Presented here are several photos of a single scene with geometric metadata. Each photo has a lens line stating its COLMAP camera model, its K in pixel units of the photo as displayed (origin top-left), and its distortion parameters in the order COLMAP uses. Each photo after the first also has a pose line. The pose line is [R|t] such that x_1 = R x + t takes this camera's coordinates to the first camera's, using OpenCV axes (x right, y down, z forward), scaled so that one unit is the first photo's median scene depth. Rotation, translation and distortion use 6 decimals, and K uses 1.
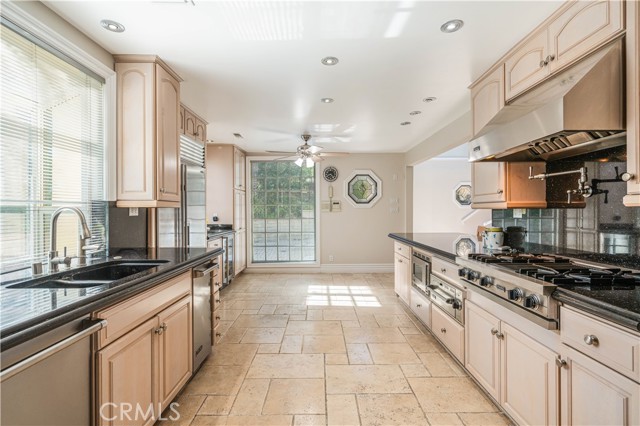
lens RADIAL K [[309.7, 0, 324.3], [0, 309.7, 208.8], [0, 0, 1]] dist [0.003454, 0.000542]
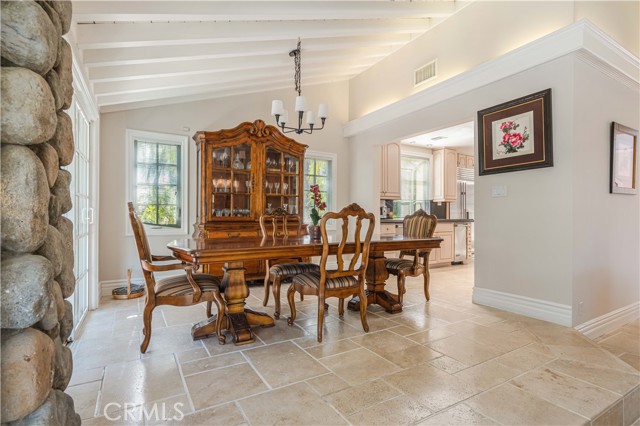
lens RADIAL K [[312.1, 0, 320.4], [0, 312.1, 211.7], [0, 0, 1]] dist [-0.005005, -0.000713]
pose [[0.494543, -0.002262, -0.869150, 1.299276], [0.003207, 0.999995, -0.000777, 0.081491], [0.869147, -0.002403, 0.494548, -1.313486]]
